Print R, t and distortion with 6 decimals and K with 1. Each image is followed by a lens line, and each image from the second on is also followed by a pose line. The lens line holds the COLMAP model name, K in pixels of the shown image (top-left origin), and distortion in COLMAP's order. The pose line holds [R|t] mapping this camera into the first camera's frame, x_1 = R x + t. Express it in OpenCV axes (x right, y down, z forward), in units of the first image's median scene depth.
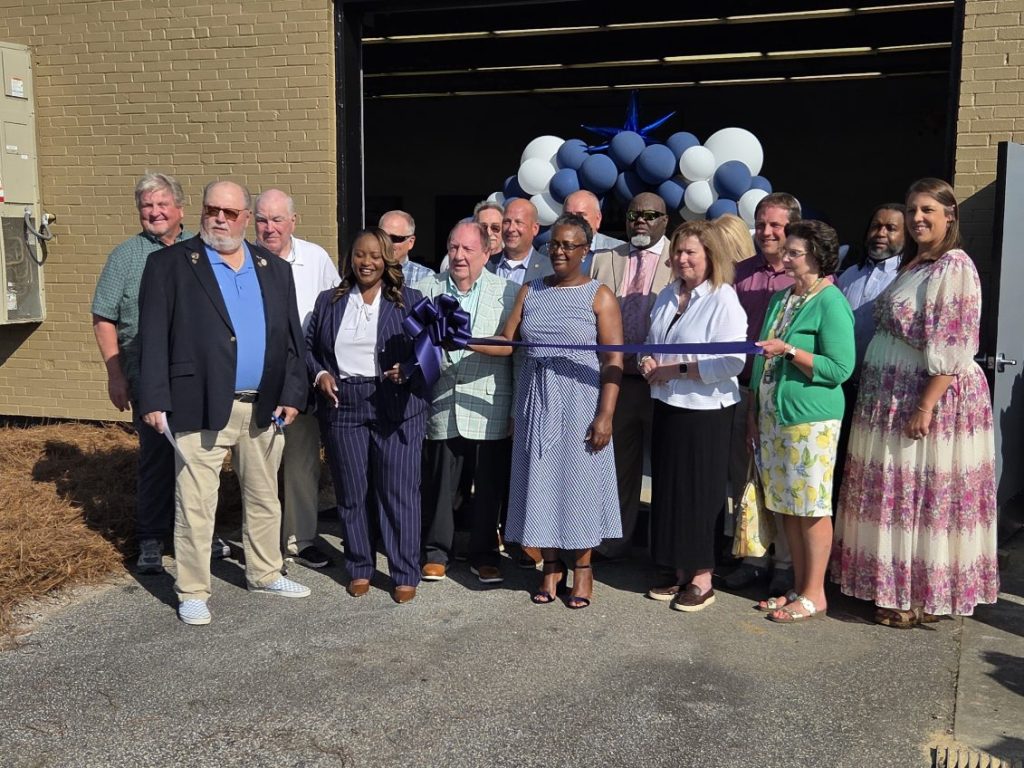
lens RADIAL K [[1156.7, 0, 512.0], [0, 1156.7, 384.0], [0, 0, 1]] dist [0.058579, -0.005016]
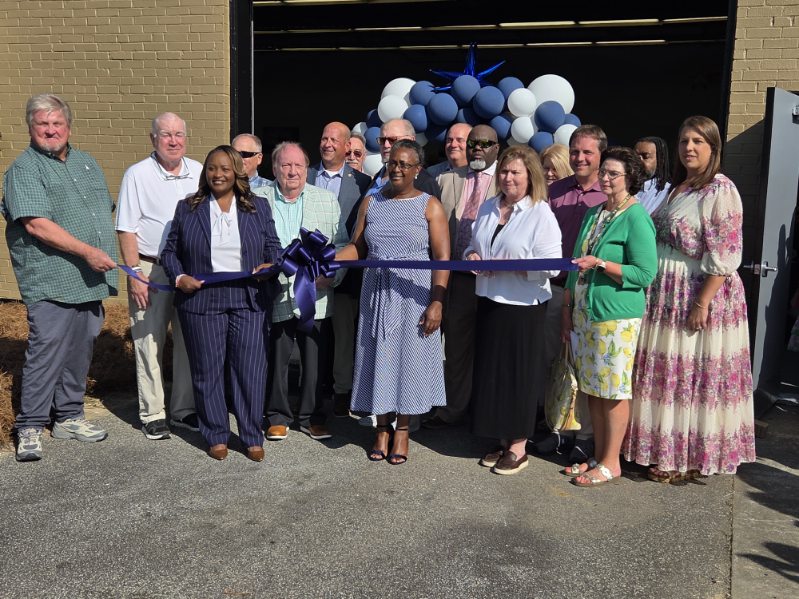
lens RADIAL K [[809.3, 0, 424.1], [0, 809.3, 272.2], [0, 0, 1]] dist [0.048090, 0.008805]
pose [[0.999306, 0.016220, 0.033540, 0.036935], [-0.016458, 0.999841, 0.006842, -0.016476], [-0.033423, -0.007389, 0.999414, 0.171553]]
